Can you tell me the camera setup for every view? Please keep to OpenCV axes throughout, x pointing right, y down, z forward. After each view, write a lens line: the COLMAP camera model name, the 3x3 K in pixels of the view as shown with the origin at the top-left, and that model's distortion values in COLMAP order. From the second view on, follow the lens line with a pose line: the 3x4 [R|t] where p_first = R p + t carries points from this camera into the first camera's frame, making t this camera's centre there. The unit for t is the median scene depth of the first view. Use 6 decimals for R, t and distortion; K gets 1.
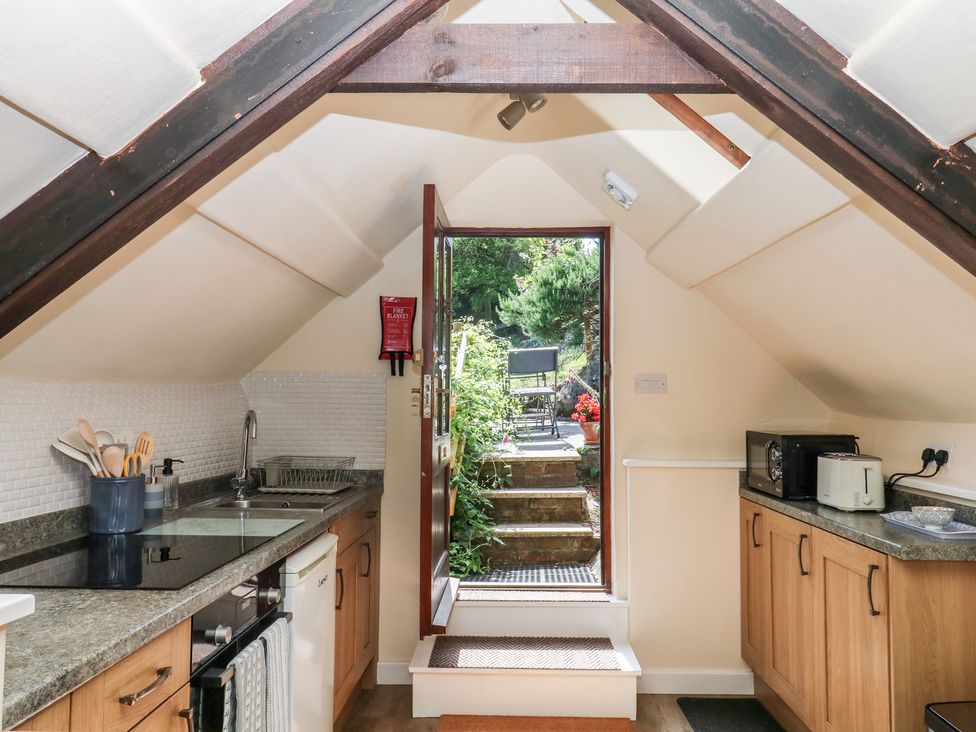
lens RADIAL K [[742.3, 0, 488.0], [0, 742.3, 366.0], [0, 0, 1]] dist [0.014052, -0.013840]
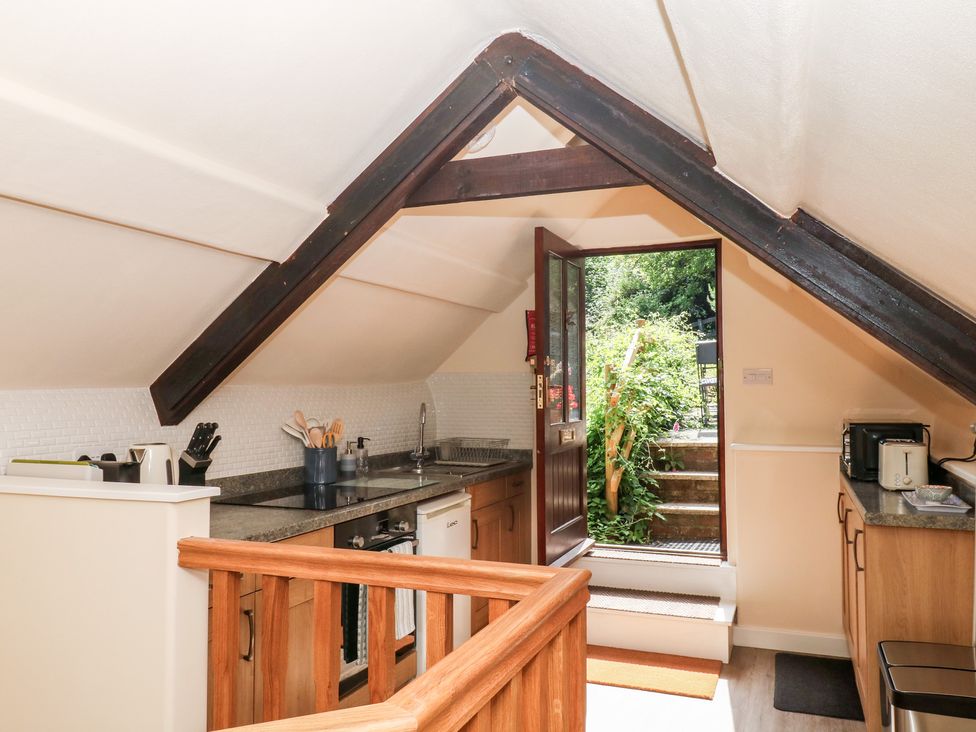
lens RADIAL K [[751.8, 0, 488.0], [0, 751.8, 366.0], [0, 0, 1]] dist [-0.005165, -0.000371]
pose [[0.939212, -0.021256, -0.342678, 0.259737], [0.027446, 0.999536, 0.013223, -0.022162], [0.342238, -0.021825, 0.939360, -0.239742]]
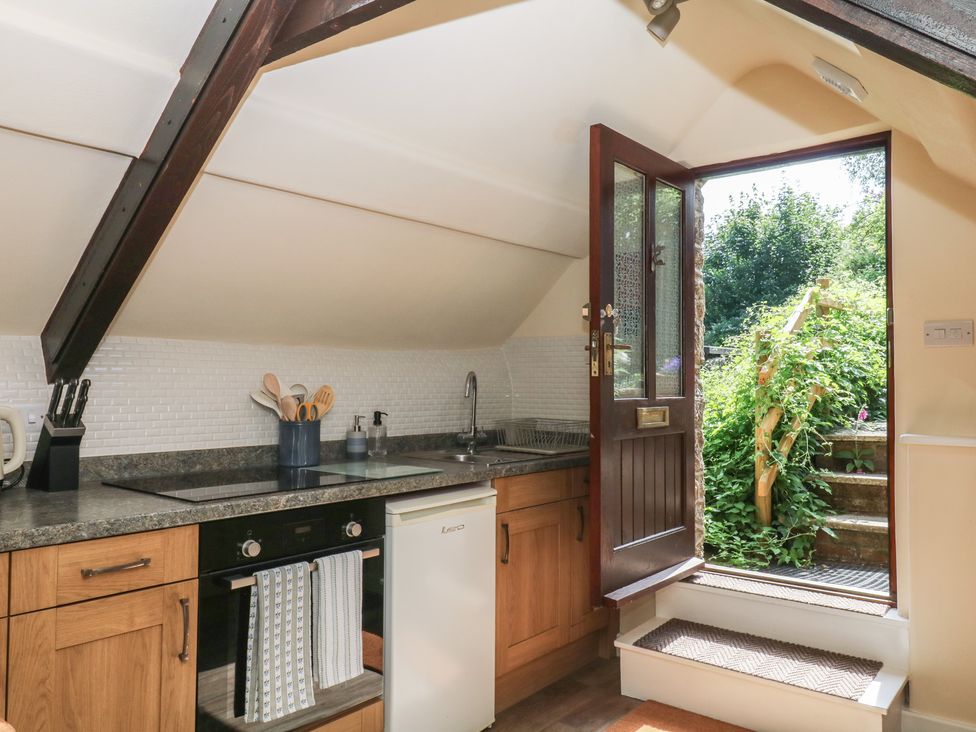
lens RADIAL K [[742.3, 0, 488.0], [0, 742.3, 366.0], [0, 0, 1]] dist [0.014052, -0.013840]
pose [[0.798066, -0.014919, -0.602386, 0.343795], [0.030492, 0.999413, 0.015645, 0.035280], [0.601799, -0.030854, 0.798052, 0.158220]]
